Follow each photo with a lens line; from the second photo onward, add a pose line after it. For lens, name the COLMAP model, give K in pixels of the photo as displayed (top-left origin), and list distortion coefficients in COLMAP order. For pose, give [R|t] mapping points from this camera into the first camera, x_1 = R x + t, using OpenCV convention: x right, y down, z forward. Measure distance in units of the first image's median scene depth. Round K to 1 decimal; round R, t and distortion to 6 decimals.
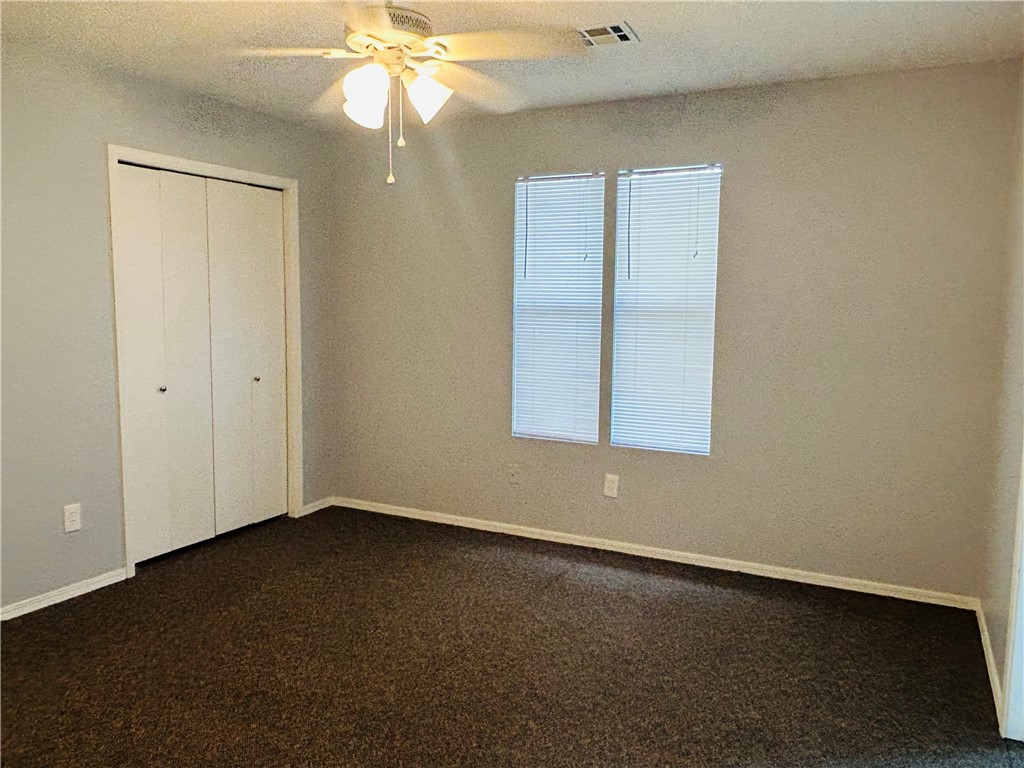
lens RADIAL K [[814.8, 0, 501.9], [0, 814.8, 378.1], [0, 0, 1]] dist [0.027976, -0.007937]
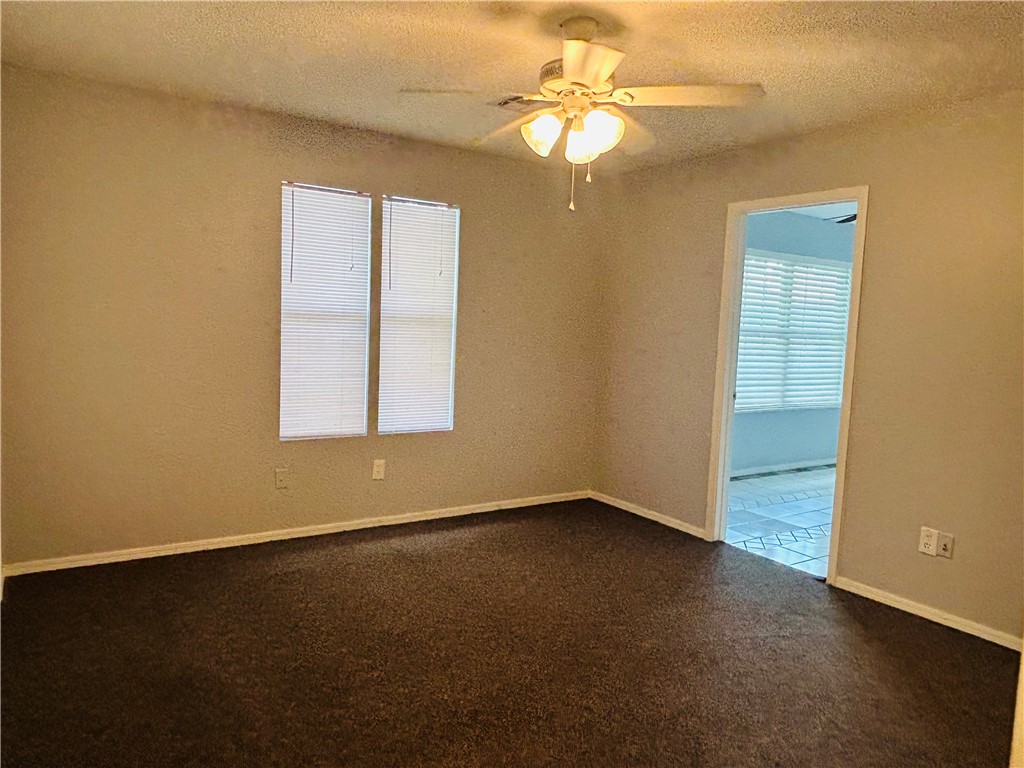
lens RADIAL K [[706.5, 0, 505.7], [0, 706.5, 386.7], [0, 0, 1]] dist [-0.006911, 0.000907]
pose [[0.482958, -0.075541, 0.872379, -0.651157], [0.052651, 0.996974, 0.057181, -0.032204], [-0.874059, 0.018316, 0.485474, 0.368694]]
